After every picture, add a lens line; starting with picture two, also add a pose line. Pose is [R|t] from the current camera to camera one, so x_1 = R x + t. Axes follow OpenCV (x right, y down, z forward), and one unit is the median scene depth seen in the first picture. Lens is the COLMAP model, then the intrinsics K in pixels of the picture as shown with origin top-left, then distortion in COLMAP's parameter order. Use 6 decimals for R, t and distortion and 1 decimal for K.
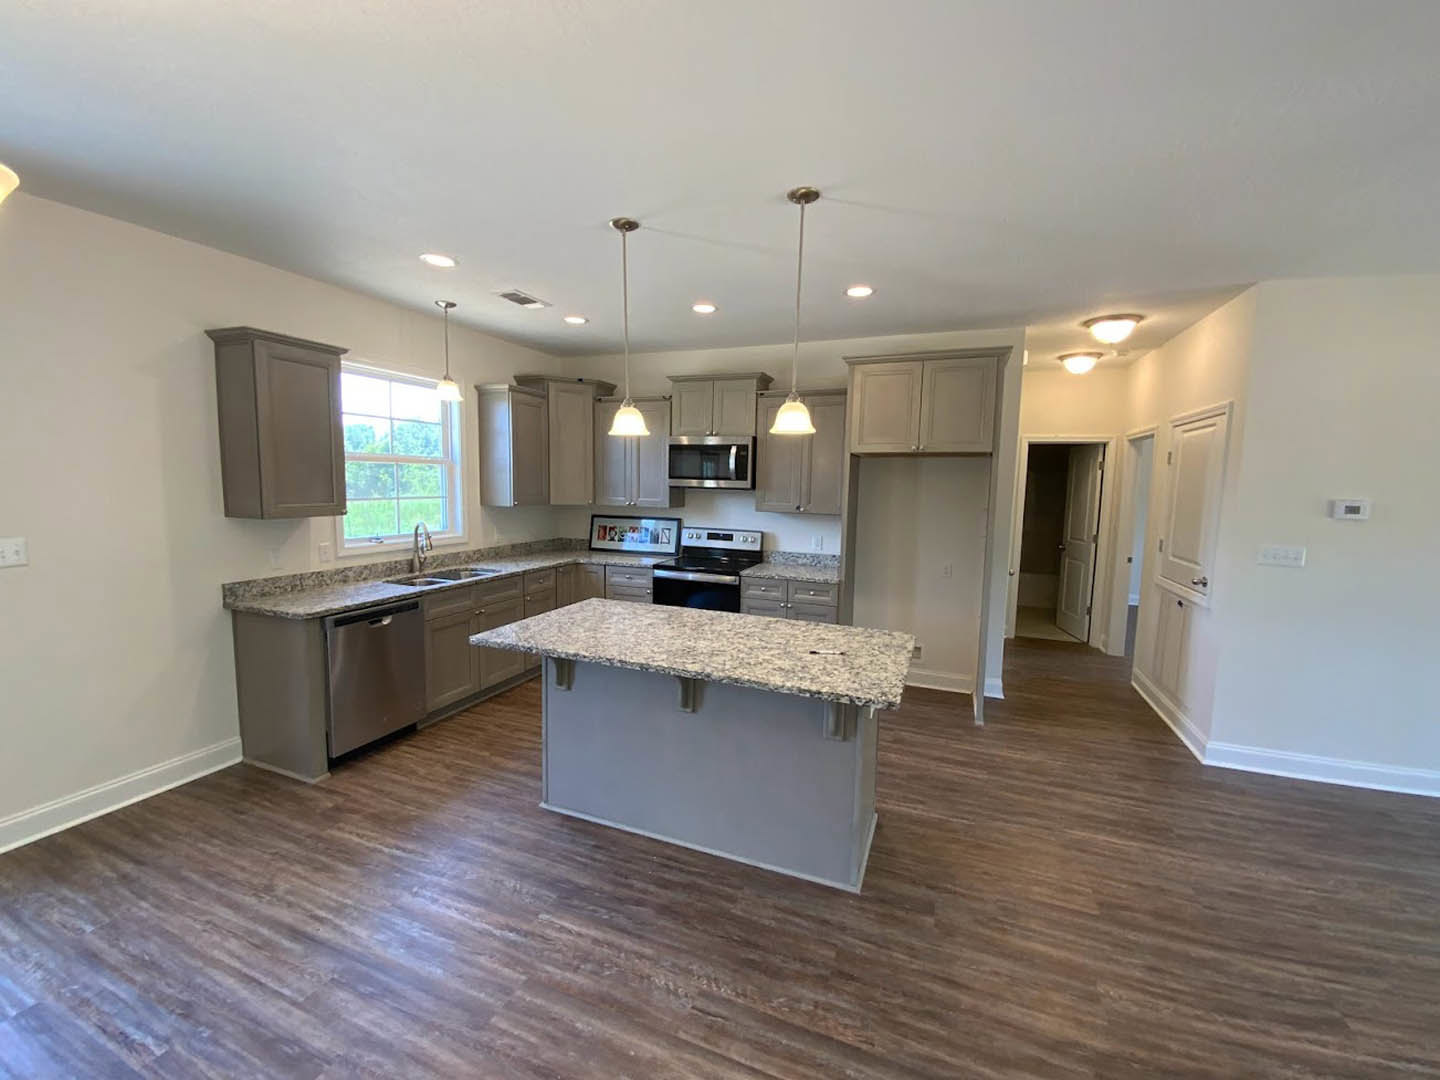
lens RADIAL K [[590.8, 0, 717.5], [0, 590.8, 545.5], [0, 0, 1]] dist [0.000087, -0.000906]
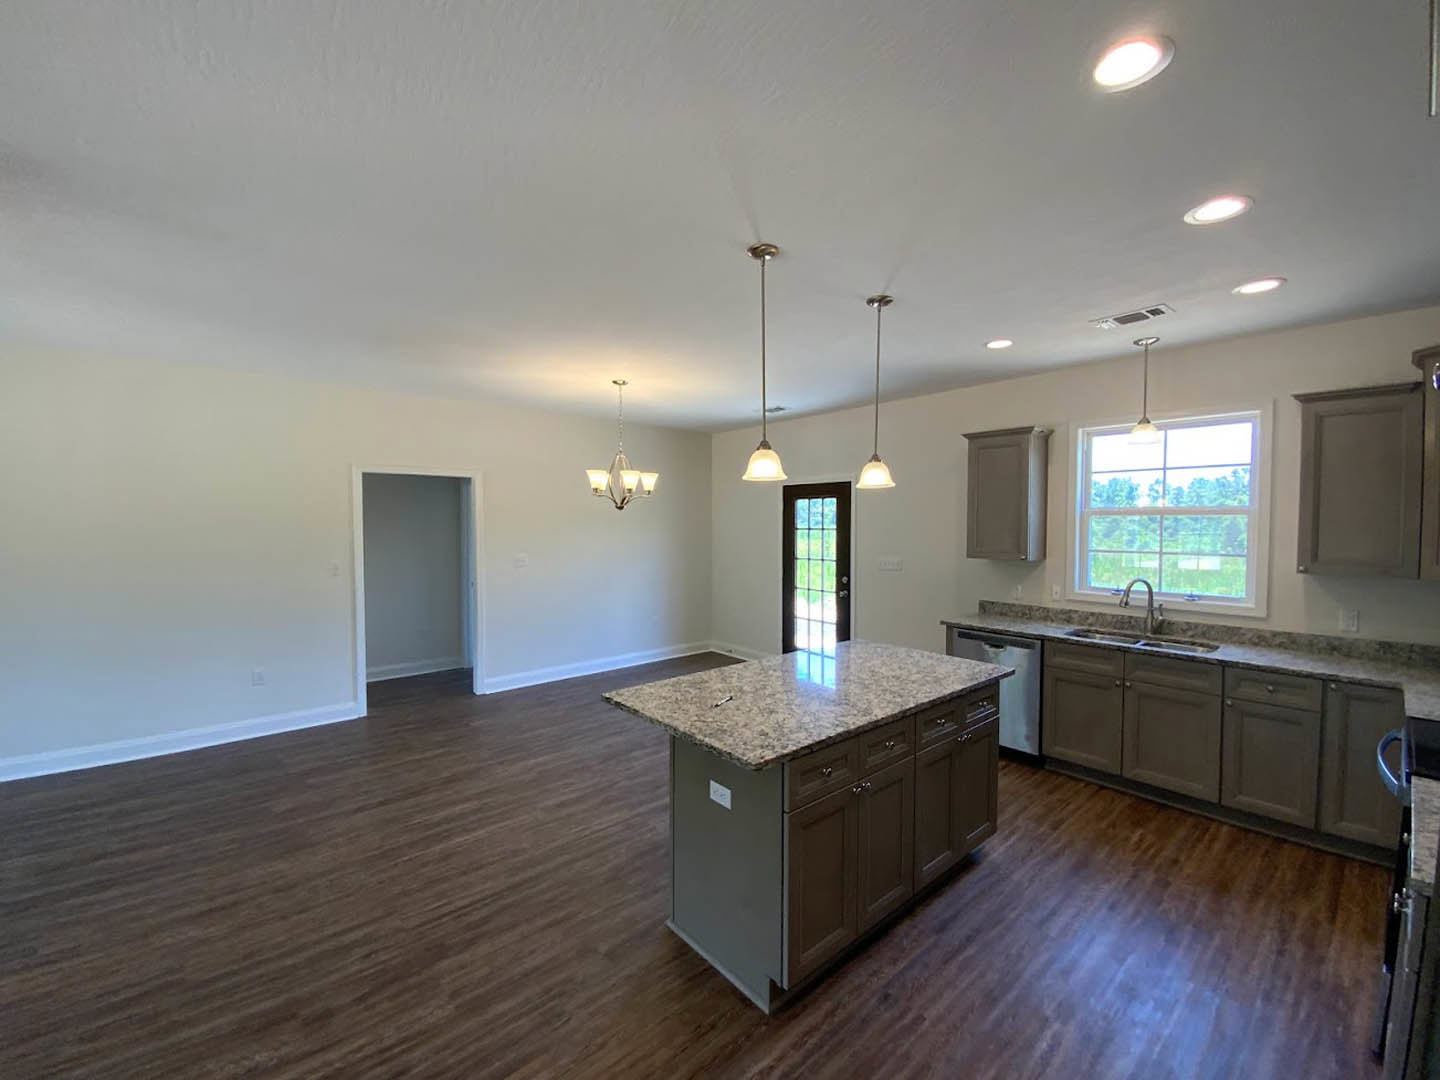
lens RADIAL K [[590.8, 0, 721.7], [0, 590.8, 536.2], [0, 0, 1]] dist [0.000087, -0.000906]
pose [[-0.469218, 0.002375, -0.883079, 1.025145], [-0.108998, 0.992194, 0.060584, -0.147028], [0.876329, 0.124681, -0.465297, 1.374489]]
